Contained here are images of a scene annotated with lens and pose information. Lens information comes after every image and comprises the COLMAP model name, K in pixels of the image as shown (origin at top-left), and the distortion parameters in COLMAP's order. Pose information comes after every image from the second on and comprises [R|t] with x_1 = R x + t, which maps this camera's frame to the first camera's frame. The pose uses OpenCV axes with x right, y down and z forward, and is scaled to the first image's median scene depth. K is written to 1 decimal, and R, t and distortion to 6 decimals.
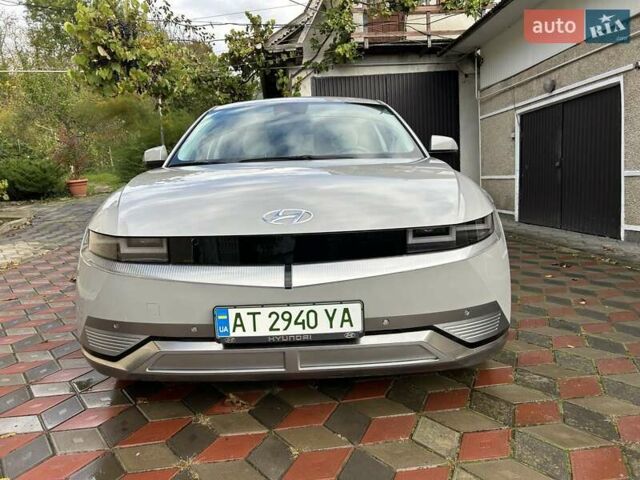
lens RADIAL K [[480.3, 0, 322.4], [0, 480.3, 236.1], [0, 0, 1]] dist [0.027876, -0.037079]
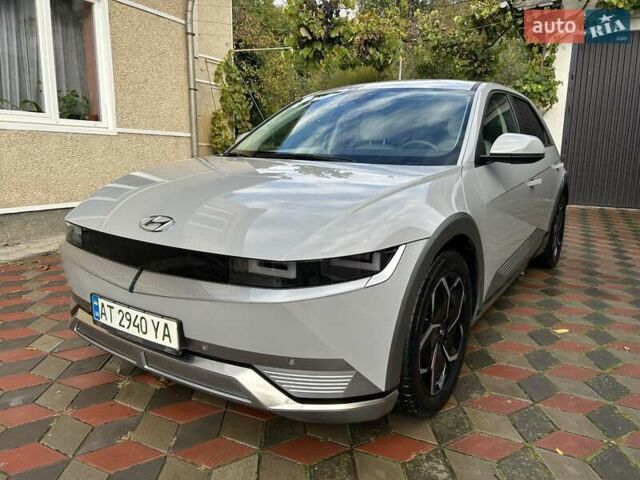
lens RADIAL K [[480.3, 0, 327.0], [0, 480.3, 240.5], [0, 0, 1]] dist [0.027876, -0.037079]
pose [[0.828678, 0.162116, -0.535734, 0.748521], [-0.116526, 0.986133, 0.118165, -0.160276], [0.547461, -0.035494, 0.836078, 0.305520]]
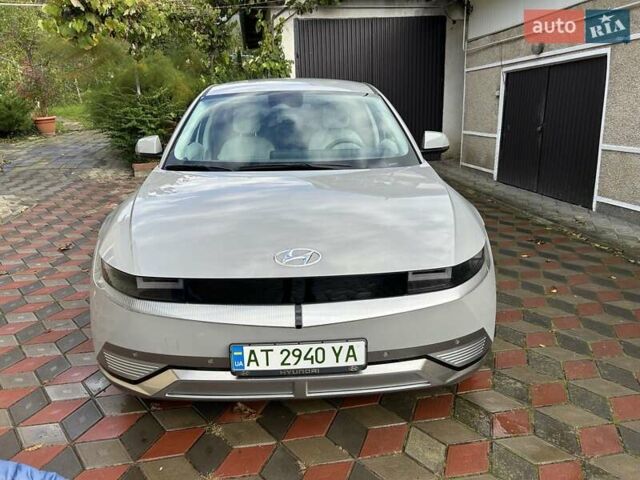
lens RADIAL K [[480.3, 0, 324.9], [0, 480.3, 238.1], [0, 0, 1]] dist [0.027876, -0.037079]
pose [[0.998275, 0.012316, 0.057413, -0.068120], [-0.020431, 0.989516, 0.142972, -0.220722], [-0.055051, -0.143898, 0.988060, -0.042683]]
